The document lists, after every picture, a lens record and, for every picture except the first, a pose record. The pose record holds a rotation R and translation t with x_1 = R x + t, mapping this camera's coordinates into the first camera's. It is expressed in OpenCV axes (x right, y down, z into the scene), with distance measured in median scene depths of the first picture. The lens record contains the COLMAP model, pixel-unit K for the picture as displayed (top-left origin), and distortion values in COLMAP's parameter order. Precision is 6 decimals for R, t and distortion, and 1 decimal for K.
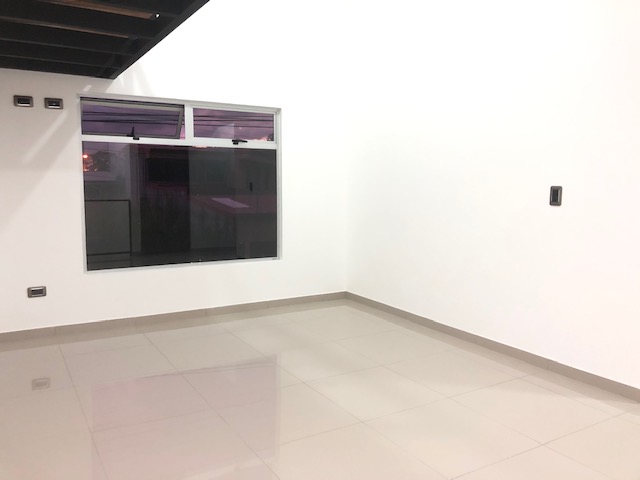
lens RADIAL K [[521.6, 0, 320.0], [0, 521.6, 240.0], [0, 0, 1]] dist [0.000706, -0.003551]
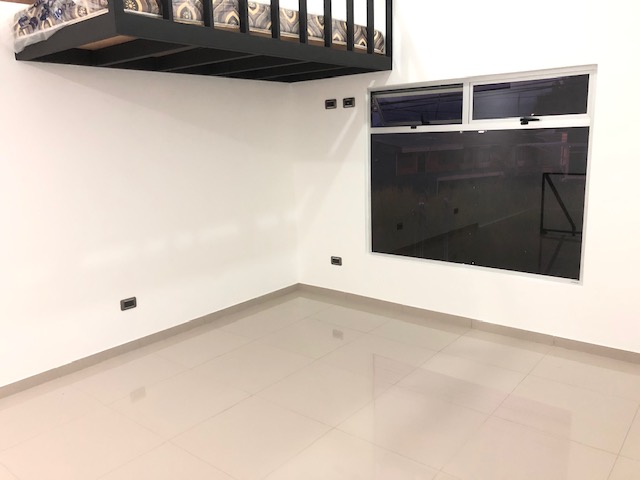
lens RADIAL K [[521.6, 0, 320.0], [0, 521.6, 240.0], [0, 0, 1]] dist [0.000706, -0.003551]
pose [[0.310615, 0.169902, -0.935228, 0.517182], [-0.073171, 0.985250, 0.154687, -0.120421], [0.947715, 0.020383, 0.318465, 0.509805]]
